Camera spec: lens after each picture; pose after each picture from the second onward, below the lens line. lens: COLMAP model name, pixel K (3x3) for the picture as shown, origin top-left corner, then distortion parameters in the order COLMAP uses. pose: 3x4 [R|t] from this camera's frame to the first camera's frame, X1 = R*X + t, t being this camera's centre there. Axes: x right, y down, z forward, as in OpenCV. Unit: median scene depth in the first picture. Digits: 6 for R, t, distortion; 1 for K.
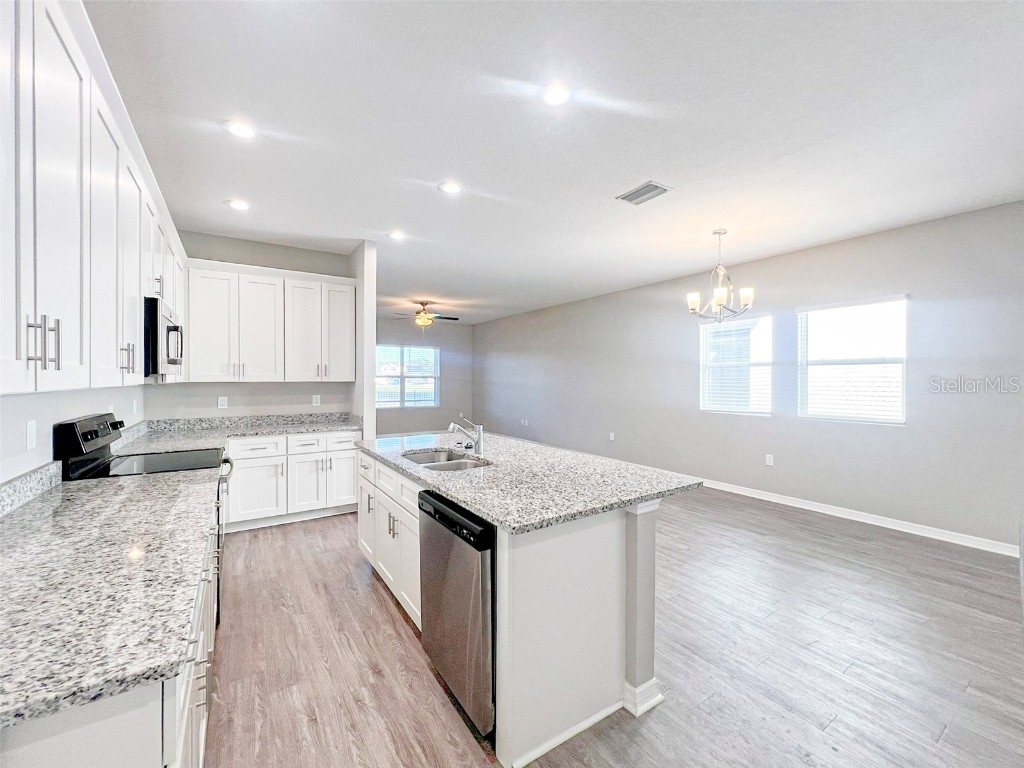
lens RADIAL K [[418.1, 0, 510.3], [0, 418.1, 381.7], [0, 0, 1]] dist [-0.000839, 0.000108]
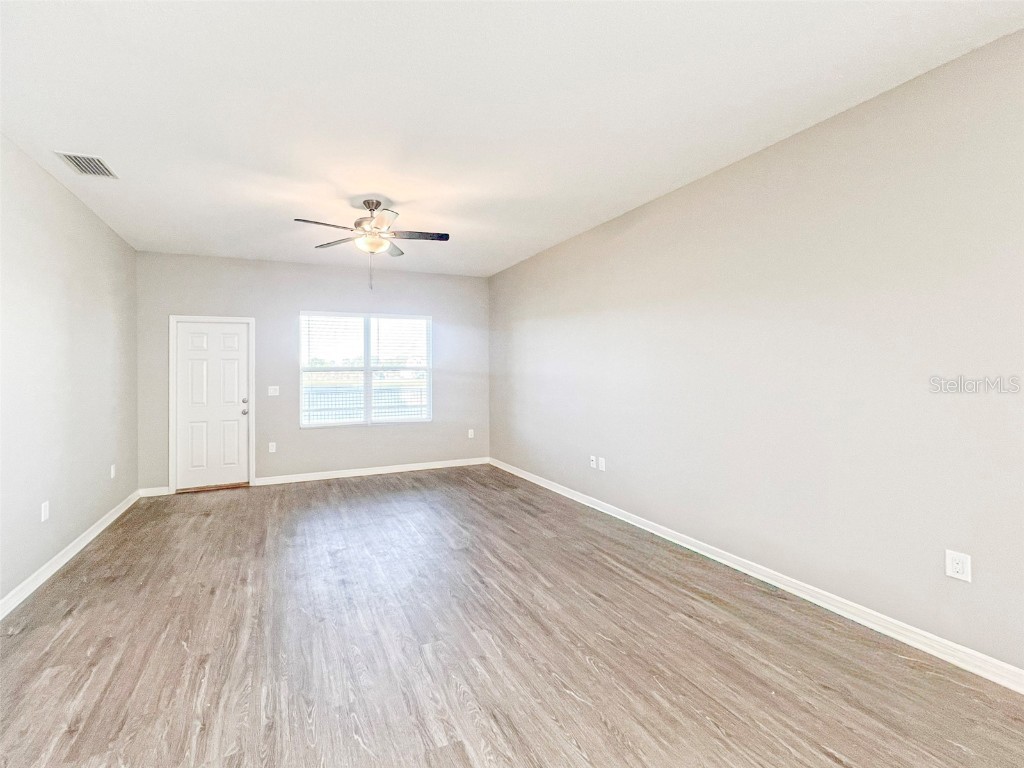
lens RADIAL K [[418.1, 0, 458.8], [0, 418.1, 355.1], [0, 0, 1]] dist [-0.000839, 0.000108]
pose [[0.981542, -0.017841, -0.190413, -0.032483], [0.008733, 0.998782, -0.048566, -0.002750], [0.191048, 0.046007, 0.980502, 0.586970]]
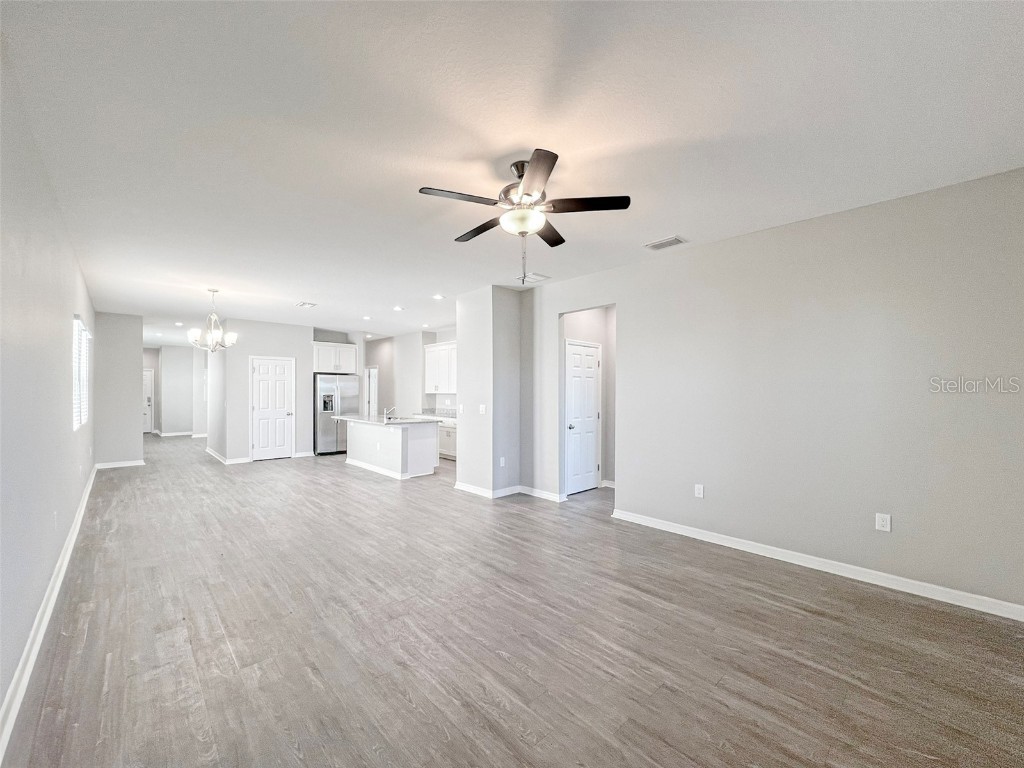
lens RADIAL K [[418.1, 0, 509.9], [0, 418.1, 388.2], [0, 0, 1]] dist [-0.000839, 0.000108]
pose [[-0.985732, -0.004876, -0.168249, -0.145931], [-0.004874, 0.999988, -0.000420, -0.012315], [0.168249, 0.000406, -0.985744, 1.360942]]
